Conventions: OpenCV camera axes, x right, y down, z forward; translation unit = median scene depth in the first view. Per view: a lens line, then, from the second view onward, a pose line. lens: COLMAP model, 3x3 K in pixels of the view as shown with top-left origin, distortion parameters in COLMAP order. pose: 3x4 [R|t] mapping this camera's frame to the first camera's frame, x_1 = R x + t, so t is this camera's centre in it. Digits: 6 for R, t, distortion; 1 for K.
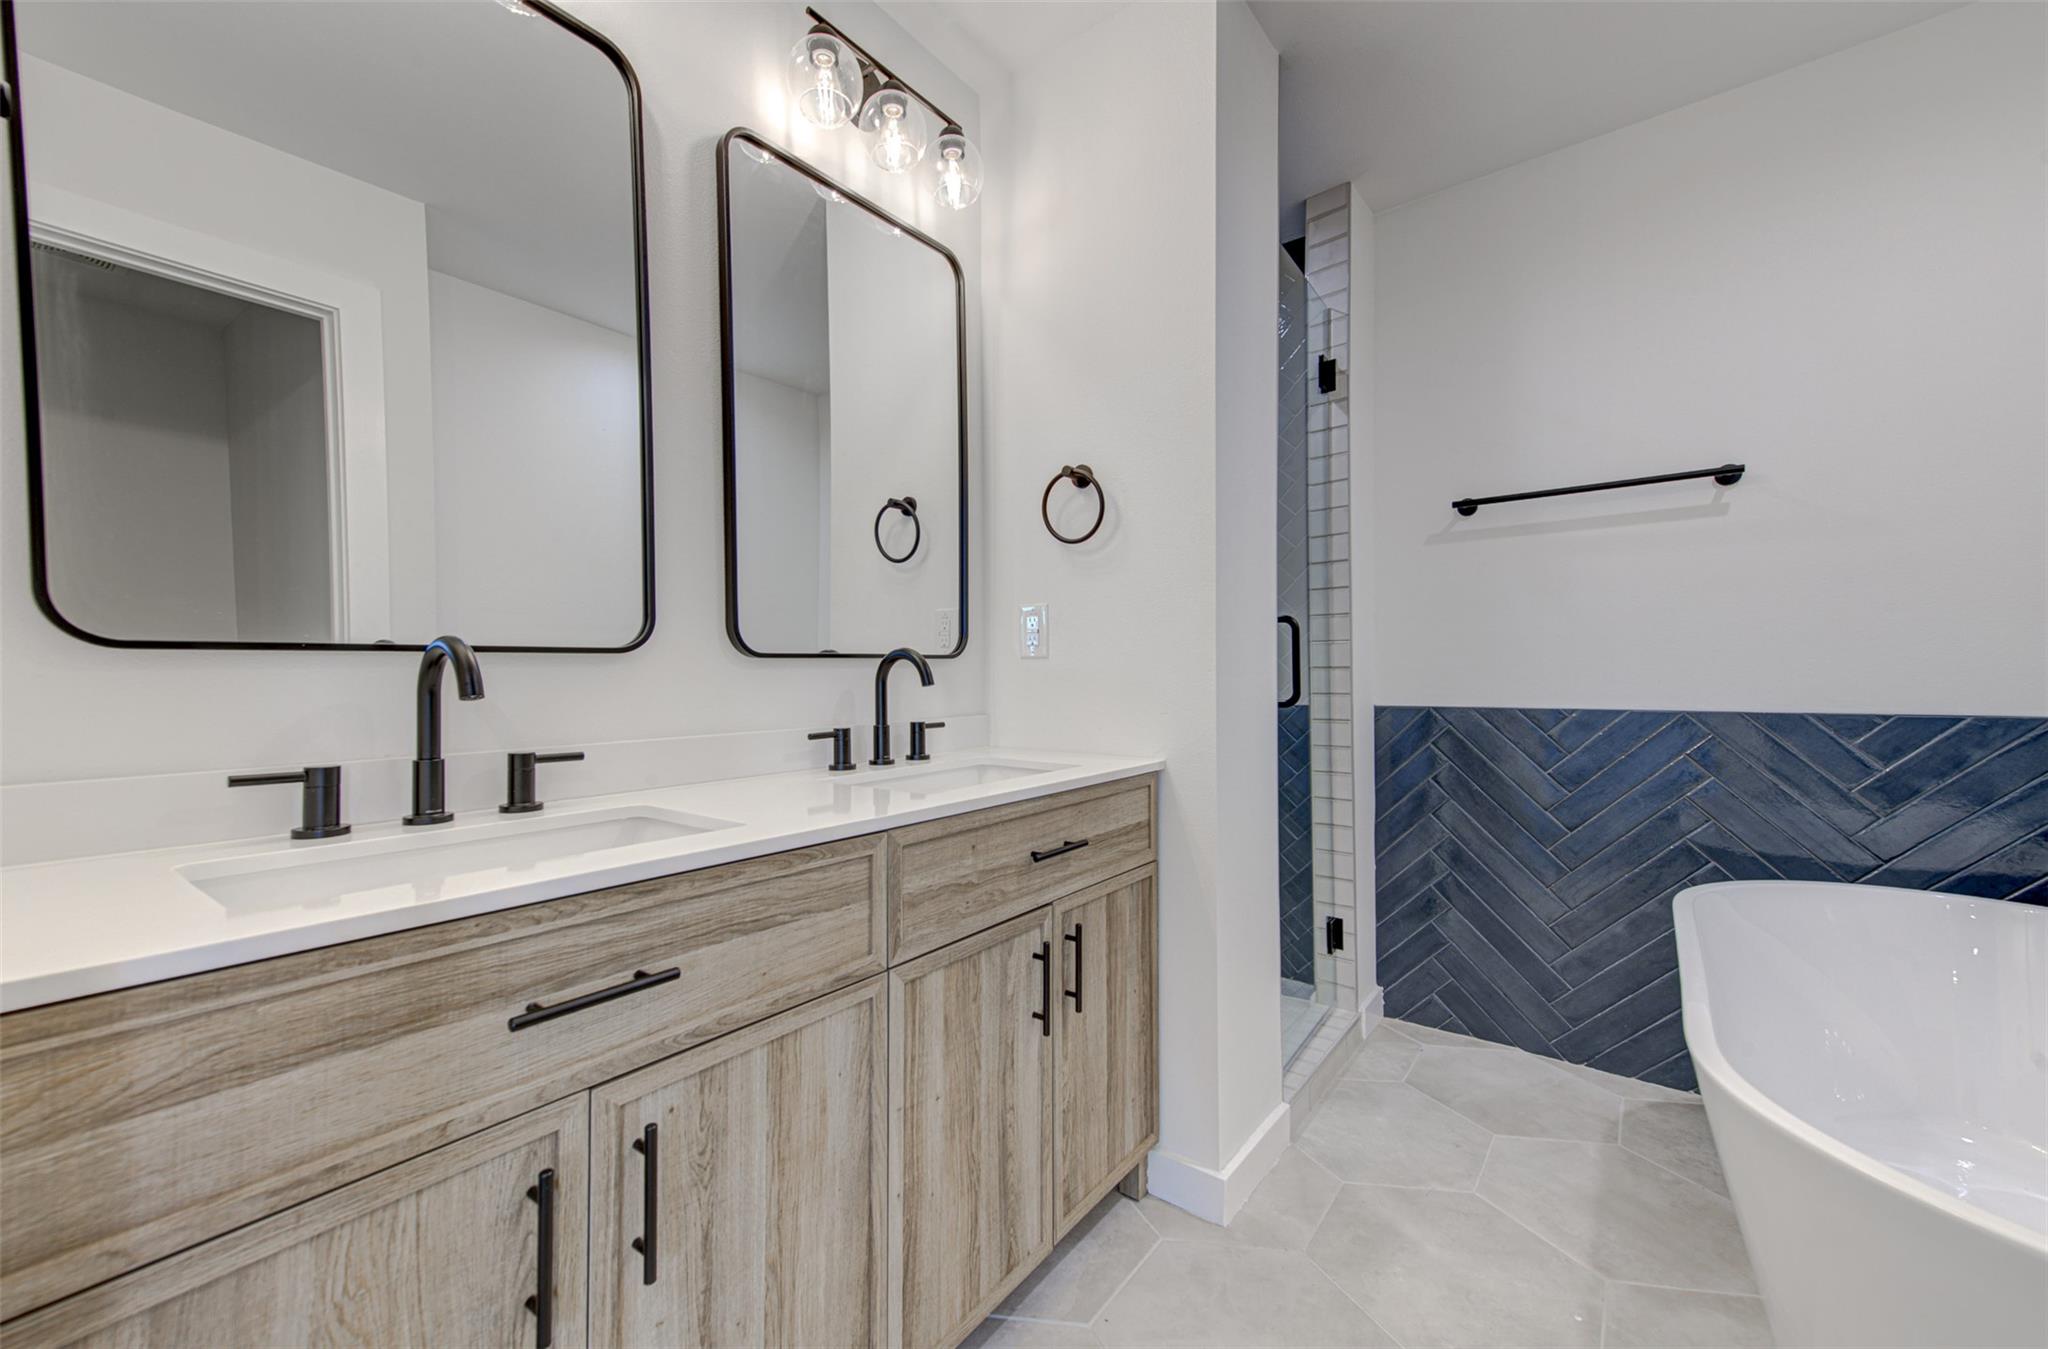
lens RADIAL K [[821.2, 0, 1029.9], [0, 821.2, 681.4], [0, 0, 1]] dist [0.011961, -0.000097]
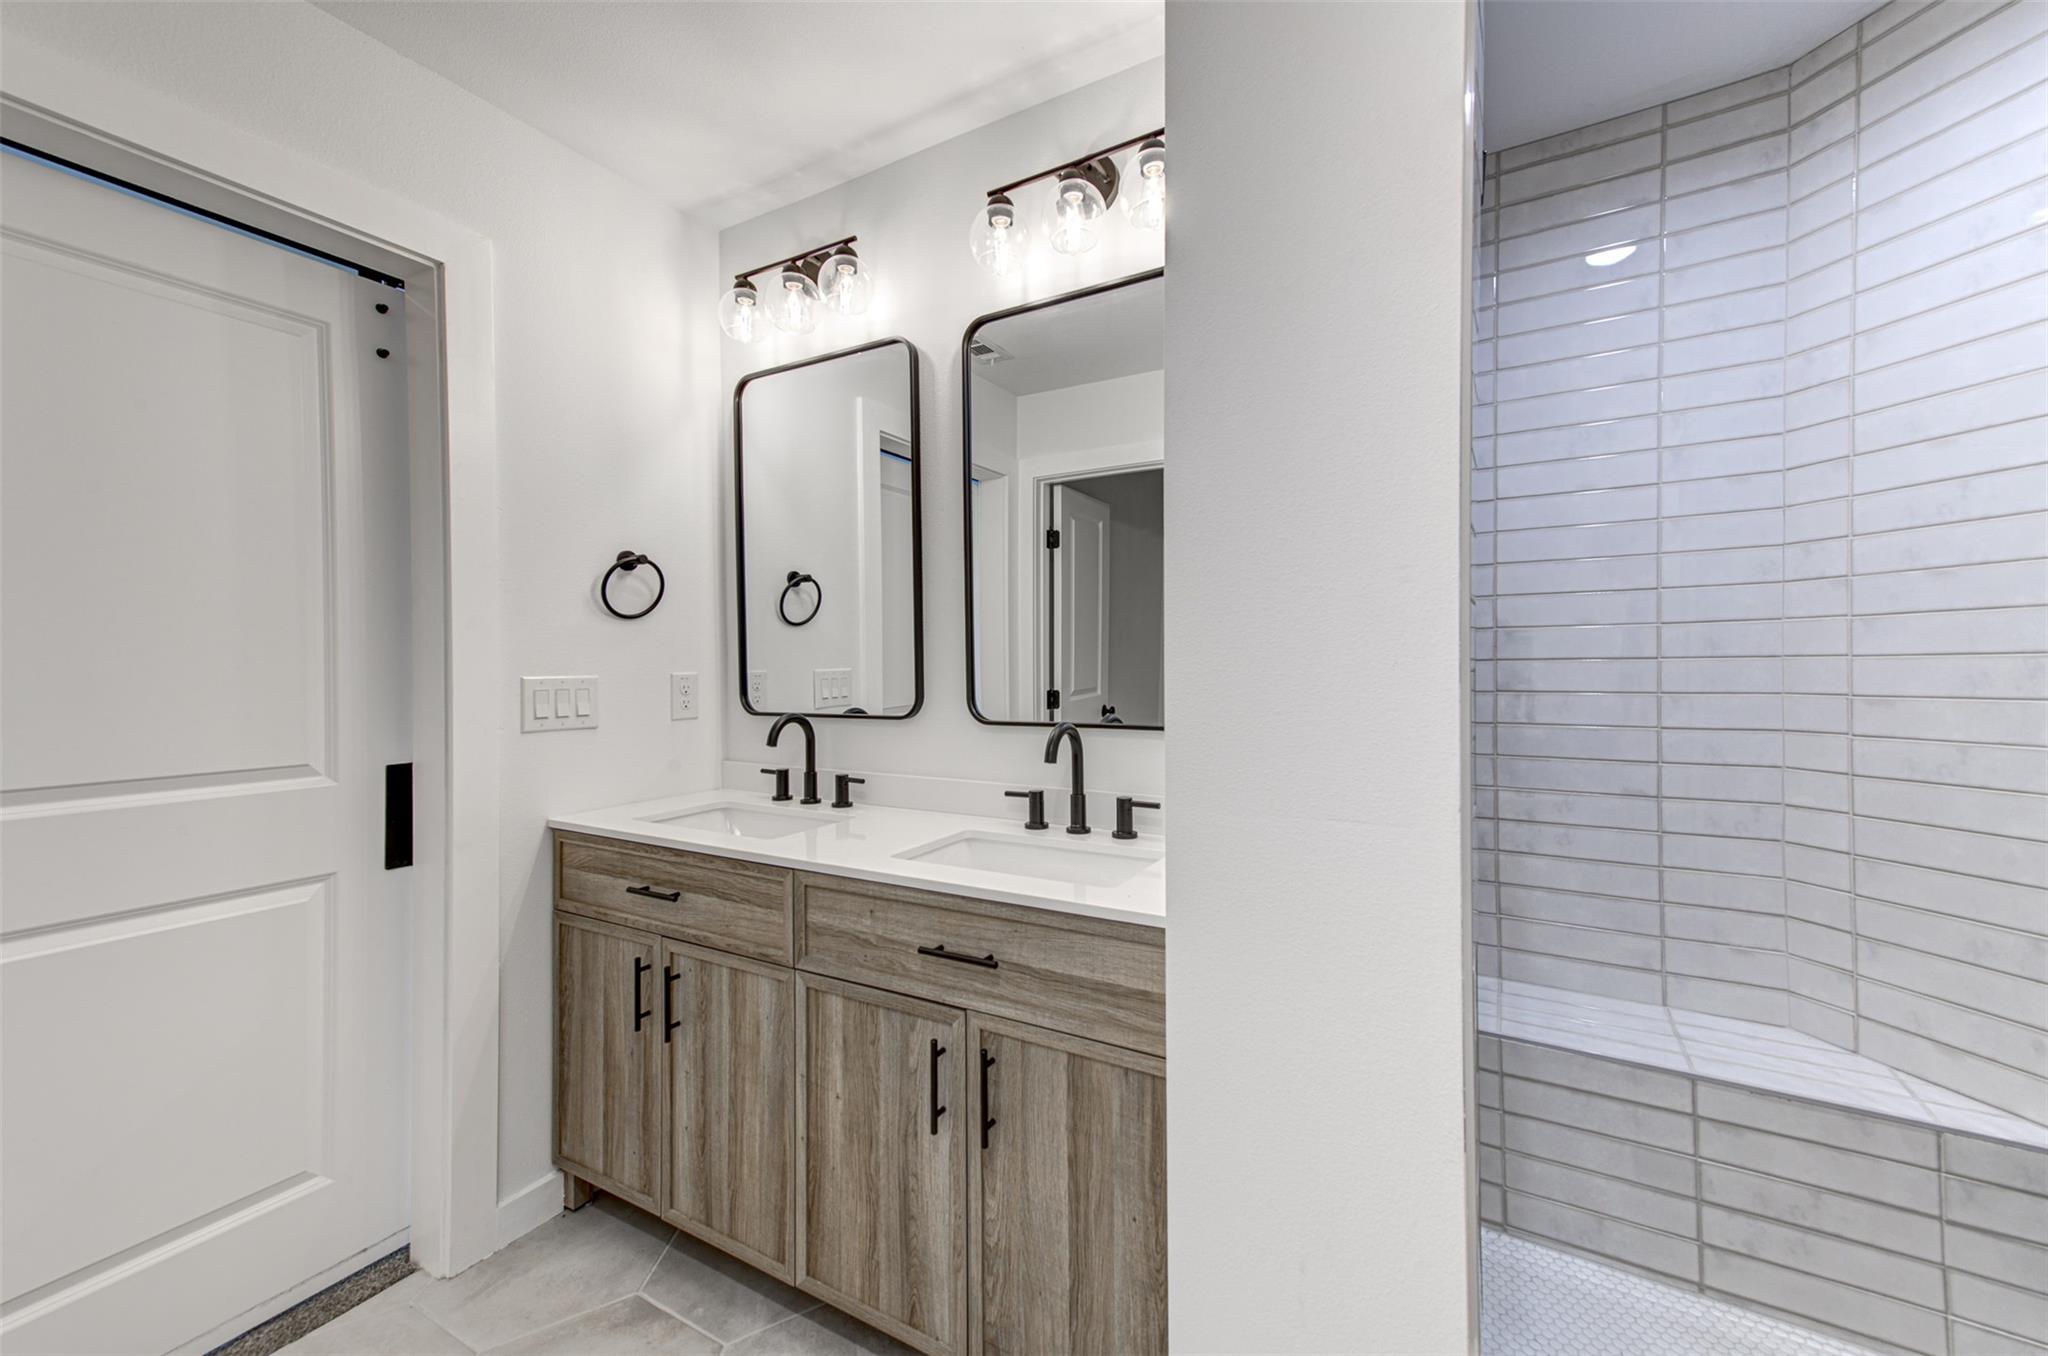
lens RADIAL K [[821.2, 0, 1021.7], [0, 821.2, 662.0], [0, 0, 1]] dist [0.011961, -0.000097]
pose [[0.109151, 0.008193, -0.993991, 1.040823], [0.000074, 0.999966, 0.008250, -0.151258], [0.994025, -0.000974, 0.109147, 1.020338]]
